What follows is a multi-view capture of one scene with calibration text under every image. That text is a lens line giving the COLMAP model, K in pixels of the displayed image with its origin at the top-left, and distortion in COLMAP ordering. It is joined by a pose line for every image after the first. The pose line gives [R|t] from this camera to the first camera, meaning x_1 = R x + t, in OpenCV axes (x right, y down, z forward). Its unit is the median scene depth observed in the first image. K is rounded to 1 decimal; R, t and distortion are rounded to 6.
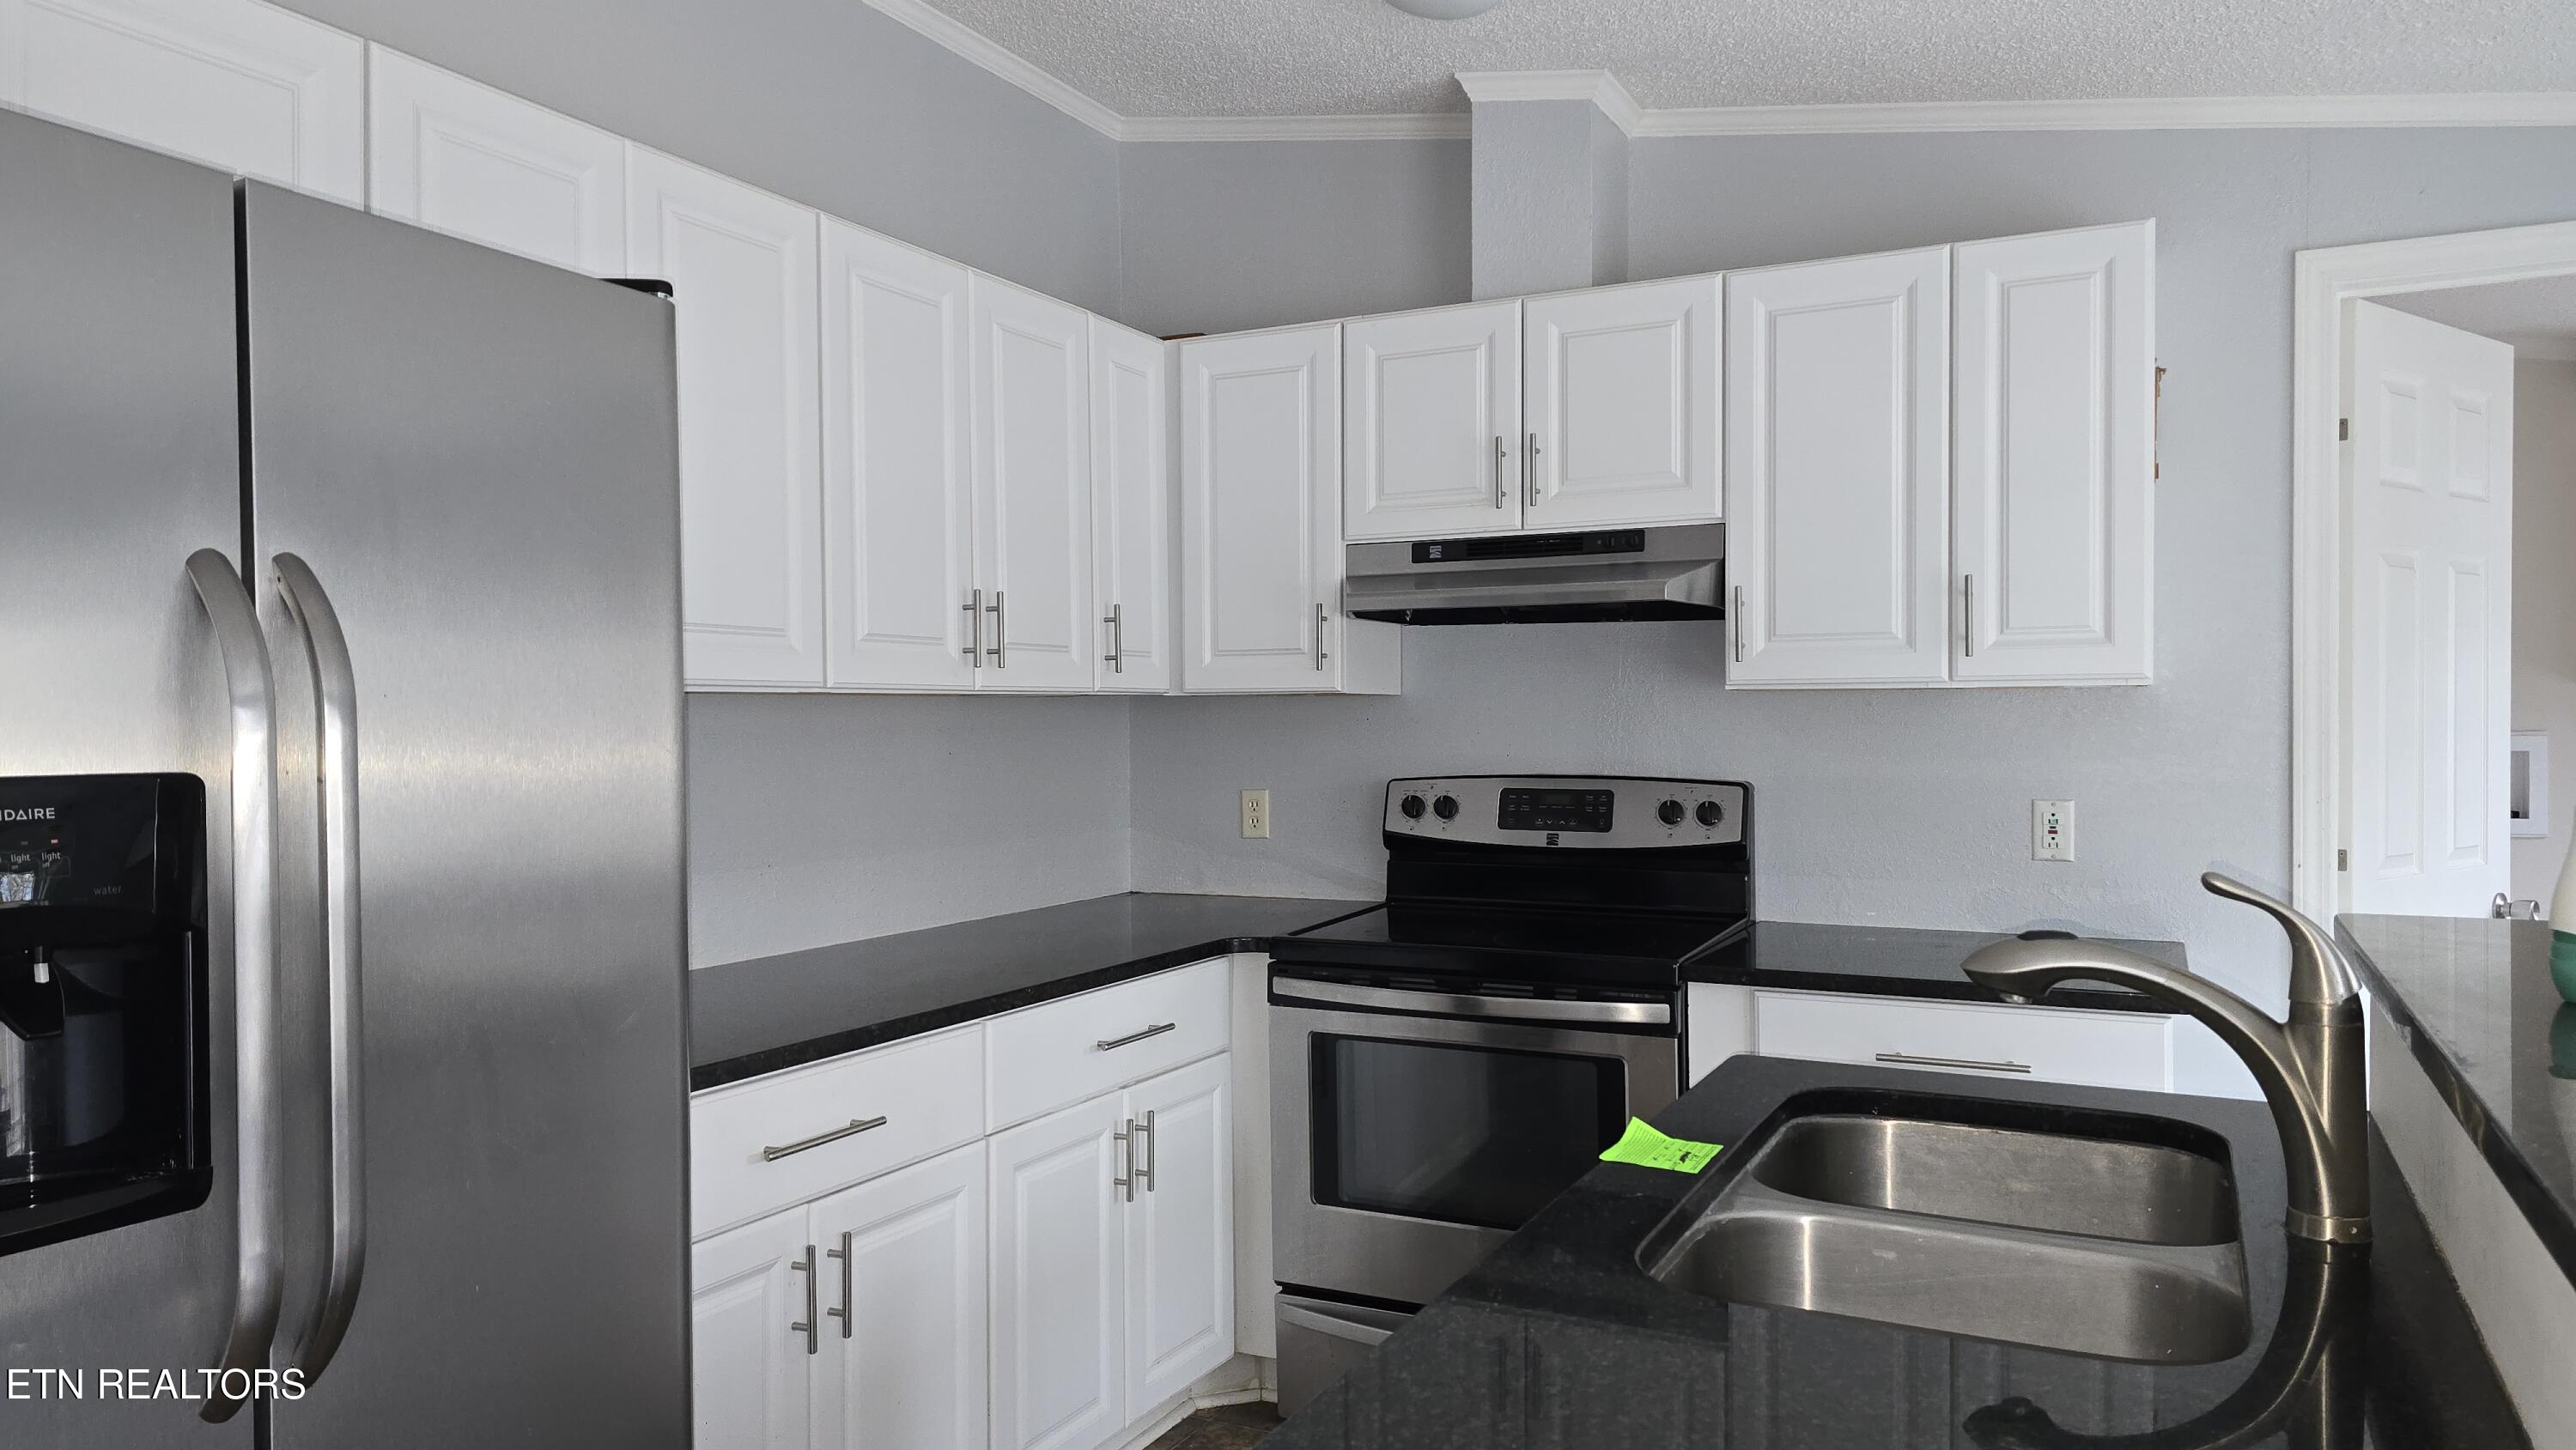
lens RADIAL K [[1764.7, 0, 1288.0], [0, 1764.7, 725.0], [0, 0, 1]] dist [0.007298, 0.001403]
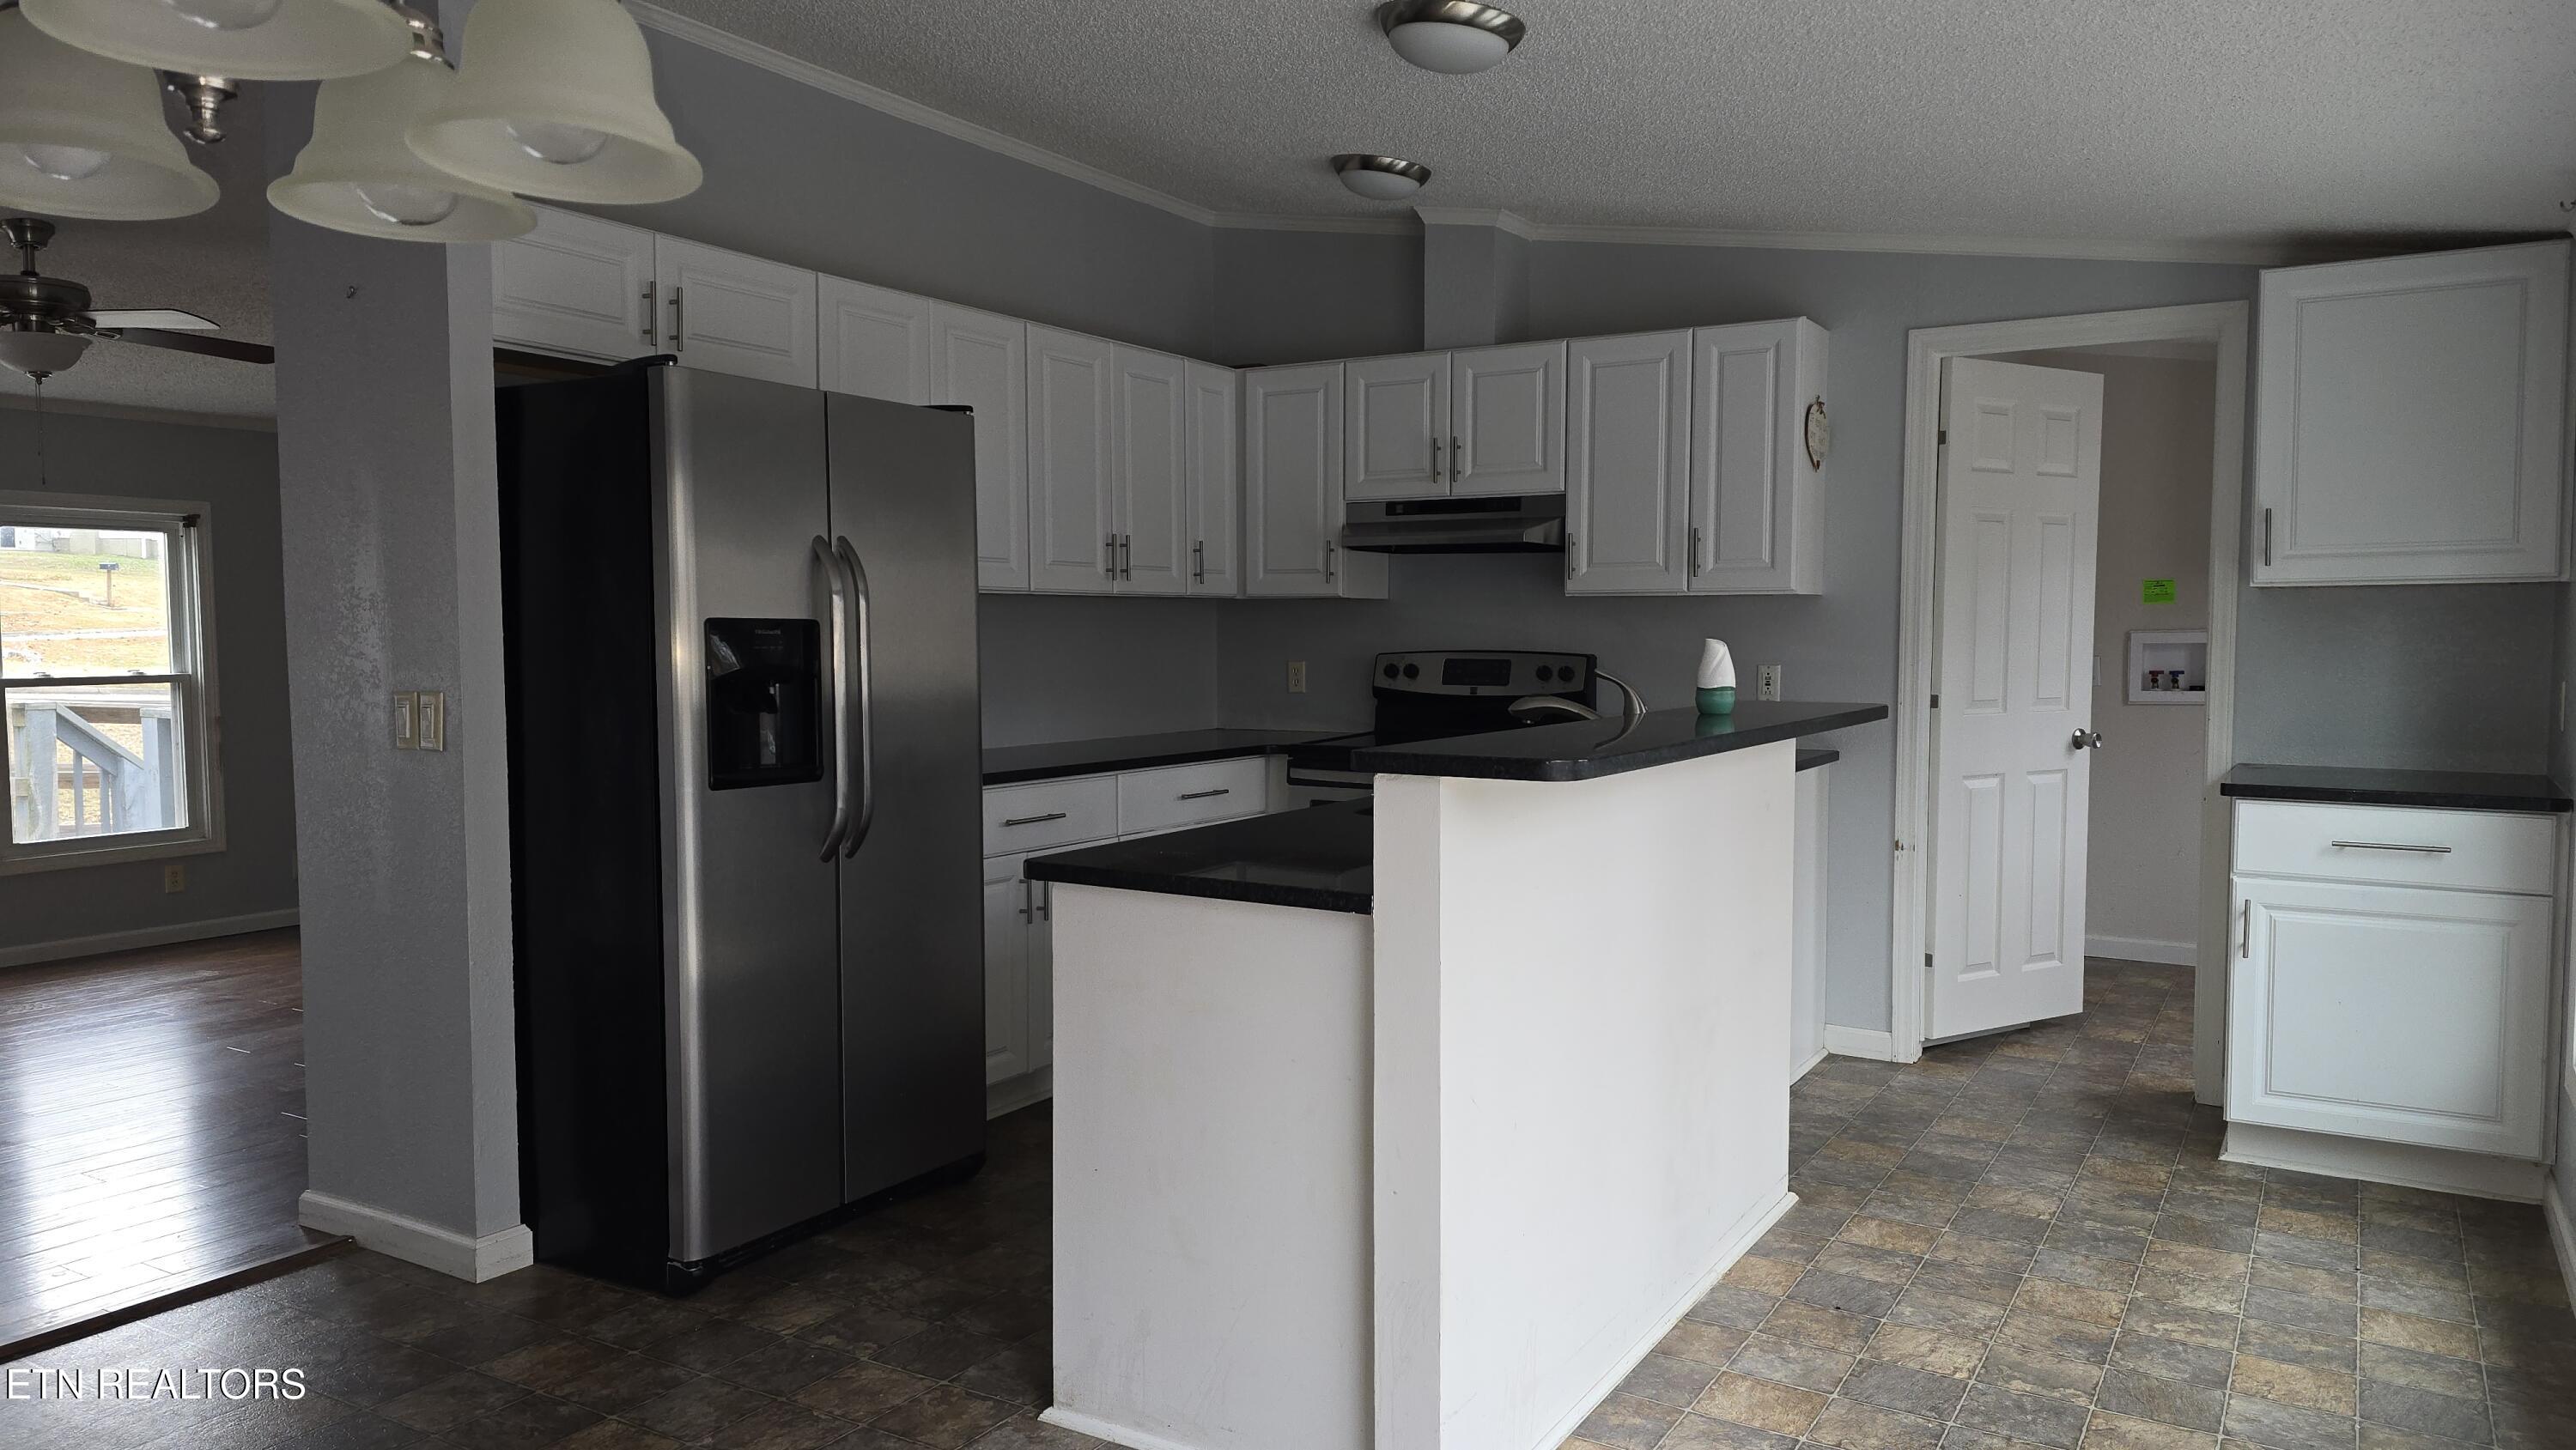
lens RADIAL K [[1706.3, 0, 1292.3], [0, 1706.3, 708.9], [0, 0, 1]] dist [0.104516, -0.102484]
pose [[0.997129, 0.012042, -0.074761, 0.109269], [-0.008699, 0.998954, 0.044890, 0.014598], [0.075224, -0.044111, 0.996191, -0.579302]]
